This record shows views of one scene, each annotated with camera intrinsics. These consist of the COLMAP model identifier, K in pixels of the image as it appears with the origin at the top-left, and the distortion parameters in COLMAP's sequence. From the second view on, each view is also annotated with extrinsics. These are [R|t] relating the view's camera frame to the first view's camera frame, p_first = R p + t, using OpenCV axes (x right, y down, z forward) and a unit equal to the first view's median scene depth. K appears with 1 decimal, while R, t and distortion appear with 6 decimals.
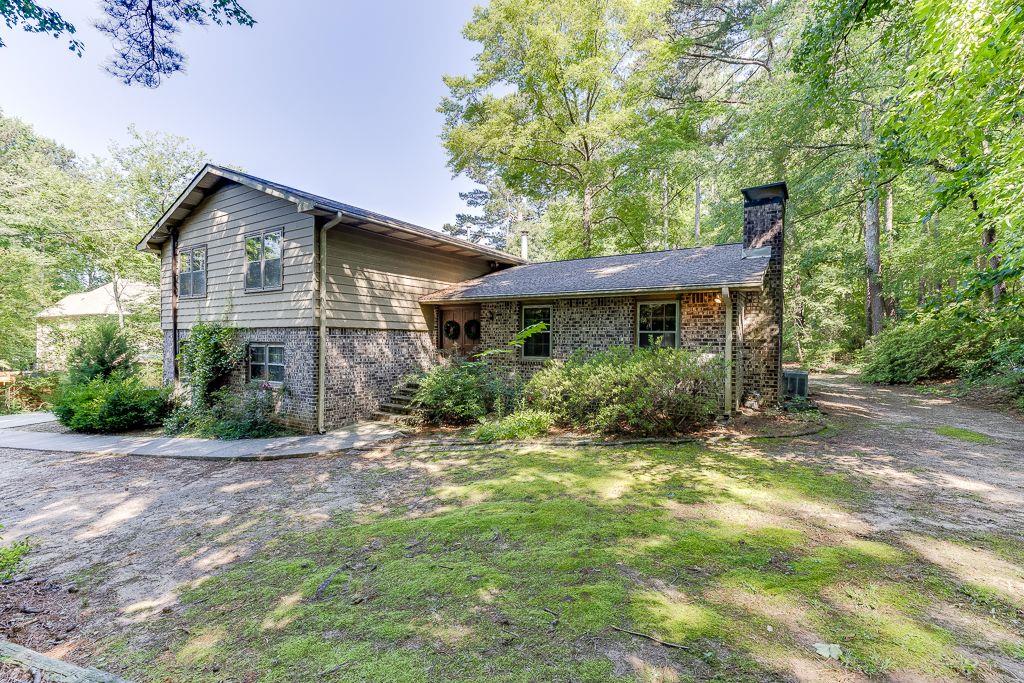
lens RADIAL K [[410.1, 0, 512.0], [0, 410.1, 341.5], [0, 0, 1]] dist [-0.000464, -0.000001]
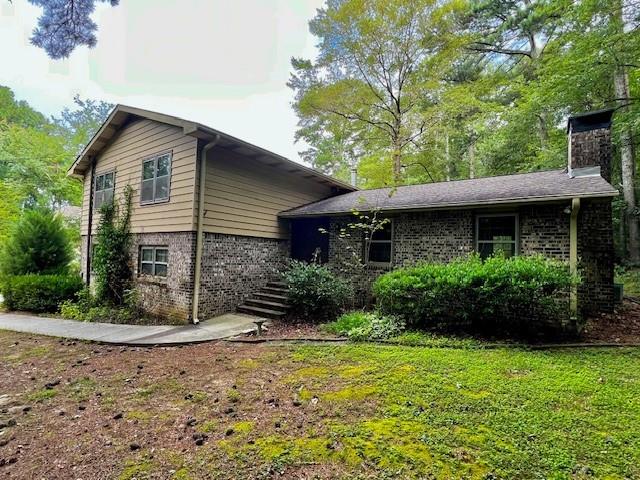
lens RADIAL K [[309.1, 0, 320.0], [0, 309.1, 240.0], [0, 0, 1]] dist [-0.029327, -0.000183]
pose [[0.998131, 0.021507, -0.057209, -0.060887], [-0.024159, 0.998646, -0.046075, 0.018391], [0.056141, 0.047371, 0.997298, 0.127318]]
